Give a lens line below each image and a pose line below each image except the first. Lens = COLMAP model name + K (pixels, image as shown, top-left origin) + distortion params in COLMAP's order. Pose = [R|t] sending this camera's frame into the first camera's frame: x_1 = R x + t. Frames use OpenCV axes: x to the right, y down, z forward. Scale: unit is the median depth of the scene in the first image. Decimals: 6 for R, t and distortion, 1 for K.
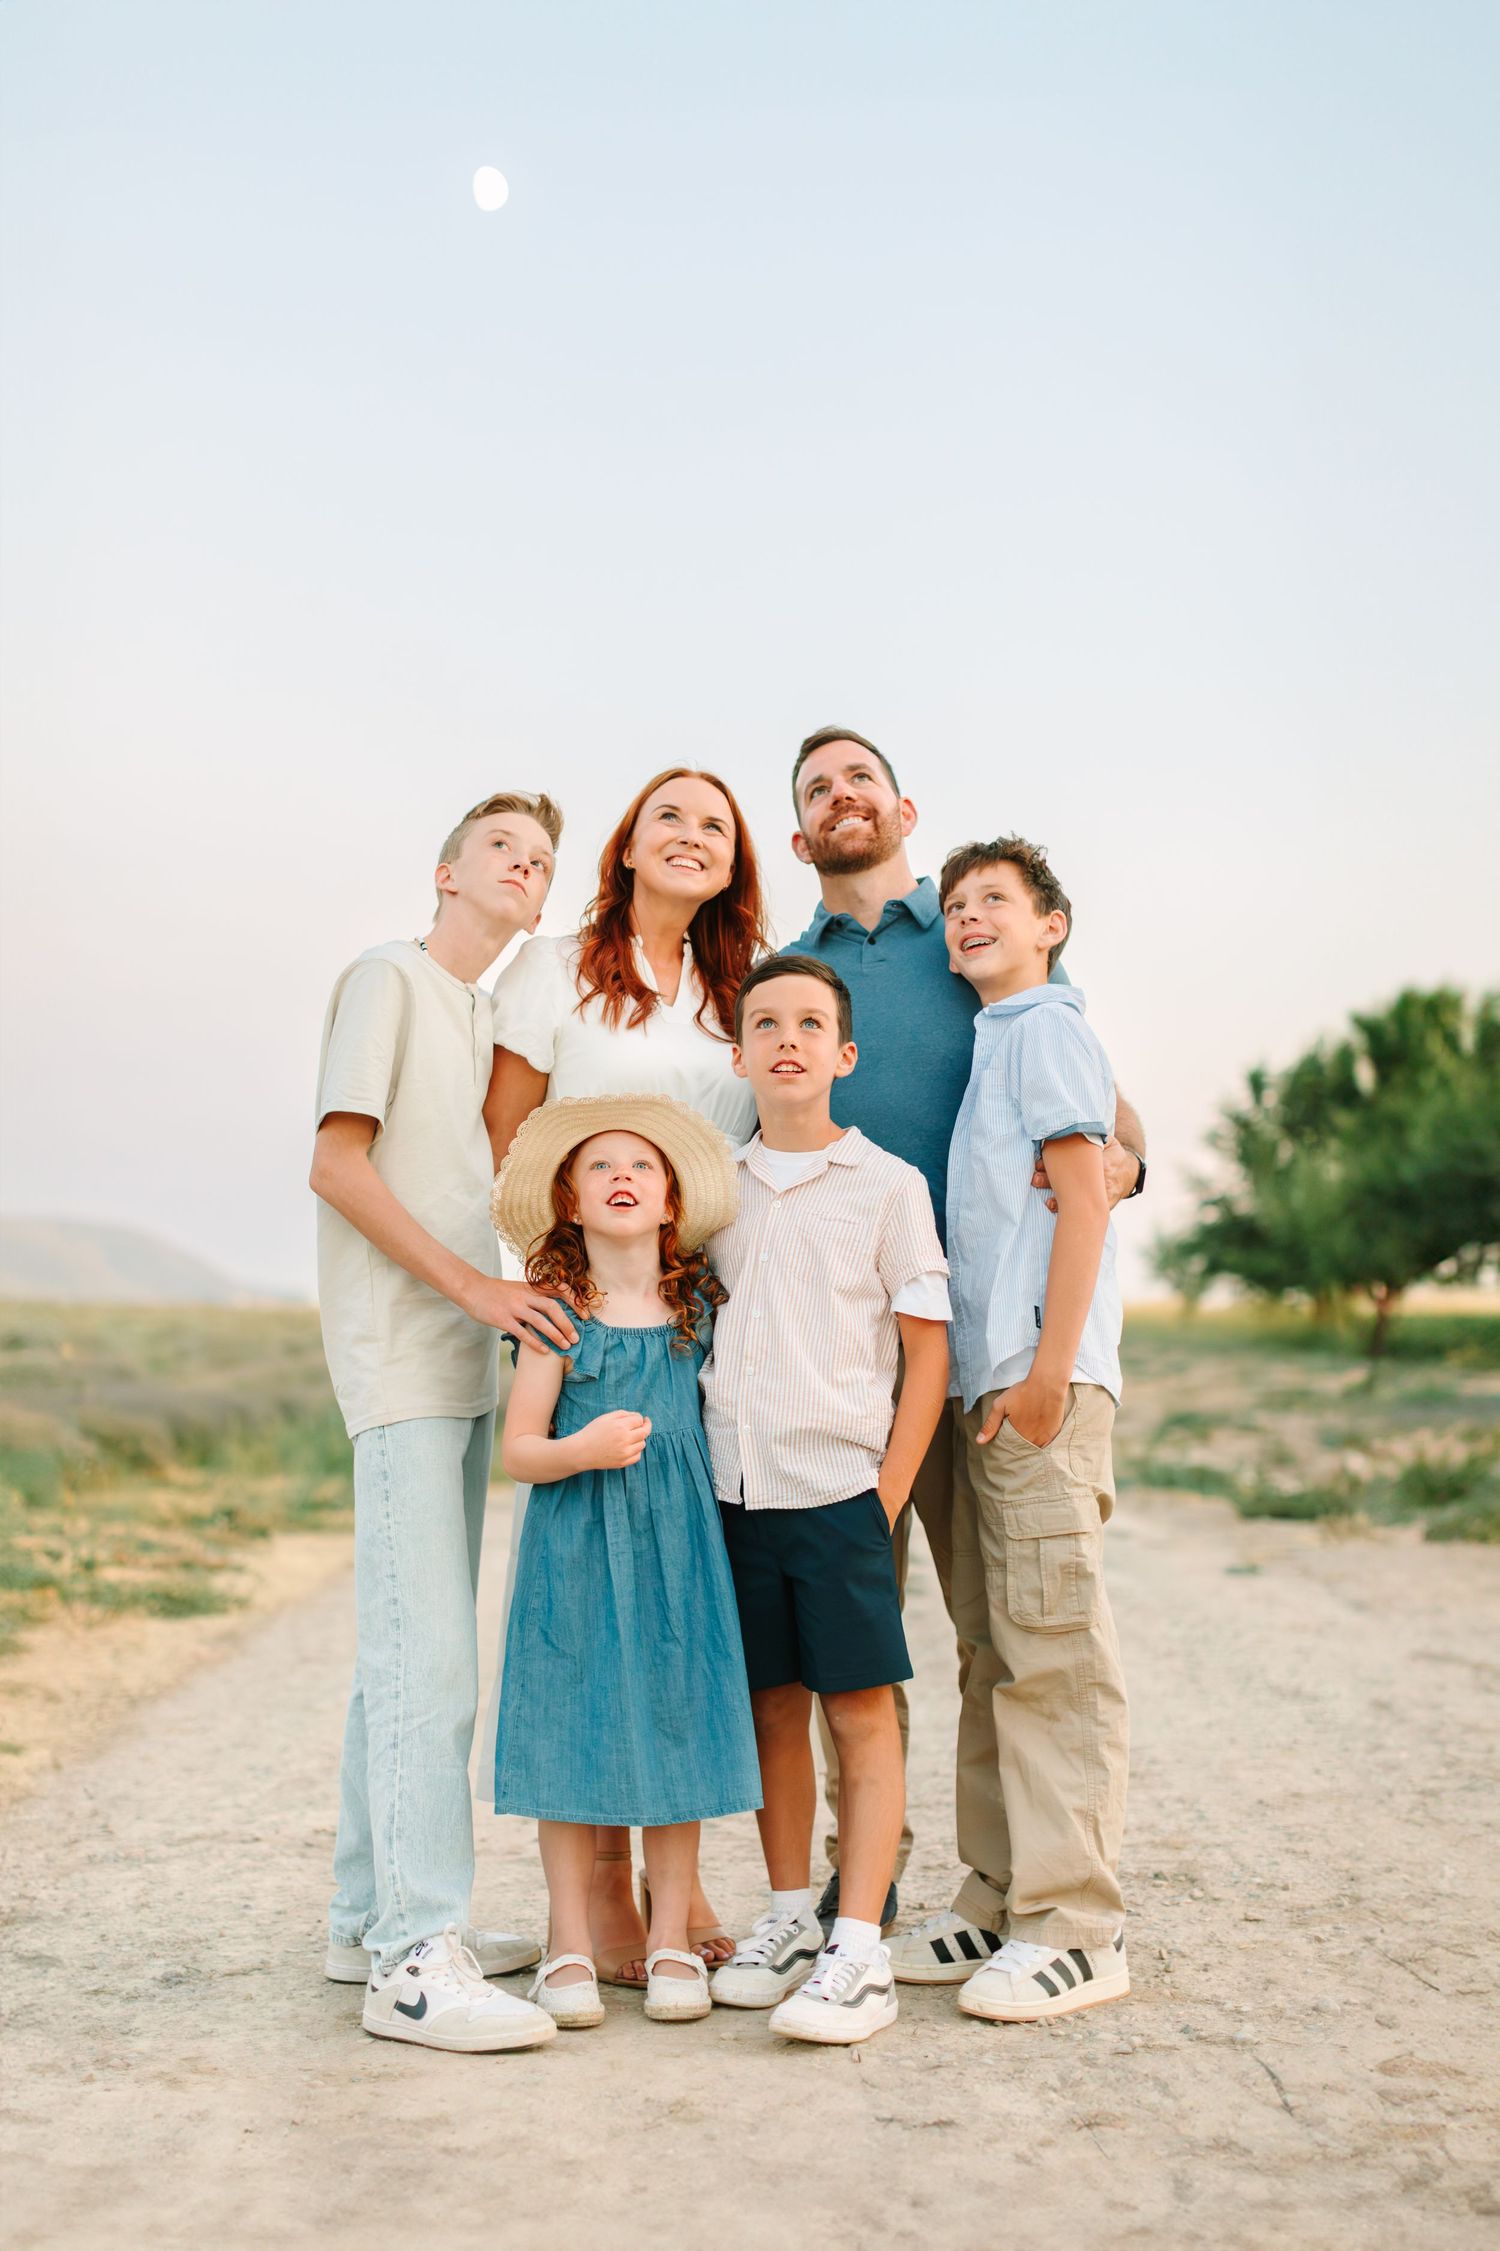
lens RADIAL K [[2337.7, 0, 750.0], [0, 2337.7, 1125.5], [0, 0, 1]] dist [-0.010102, -0.031179]
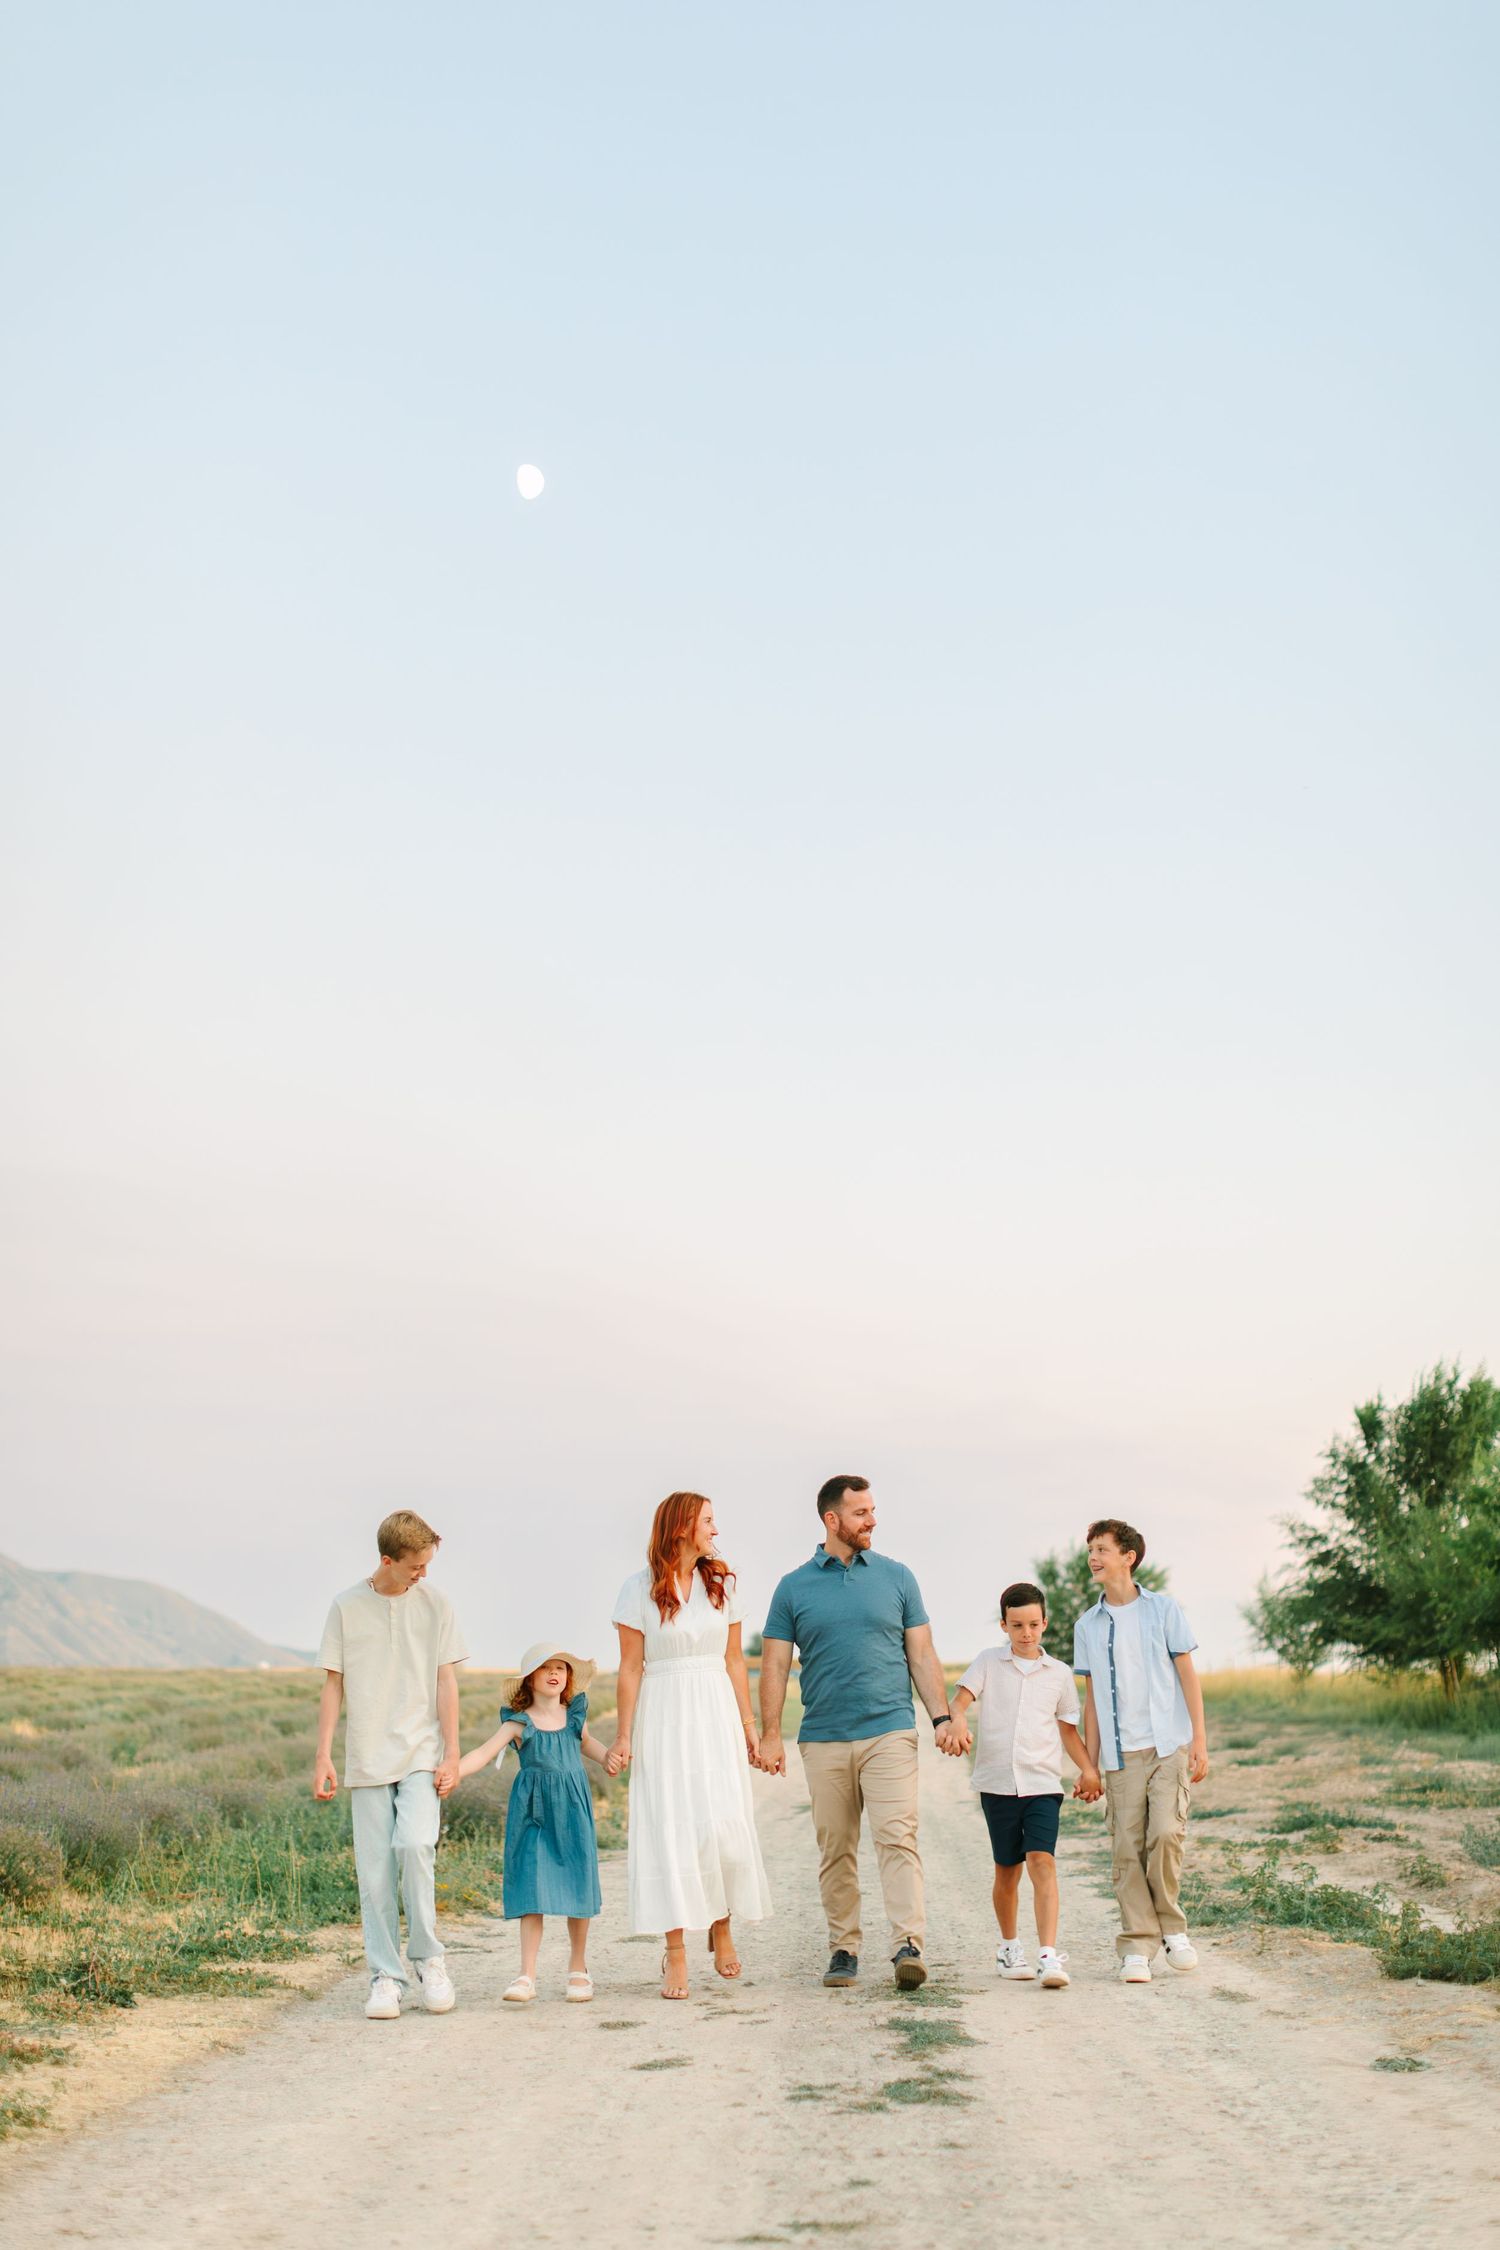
lens RADIAL K [[2336.7, 0, 750.0], [0, 2336.7, 1125.0], [0, 0, 1]] dist [-0.010102, -0.031179]
pose [[0.999244, -0.006584, -0.038325, 0.016215], [0.000802, 0.988841, -0.148970, 0.001848], [0.038879, 0.148827, 0.988099, 0.100668]]
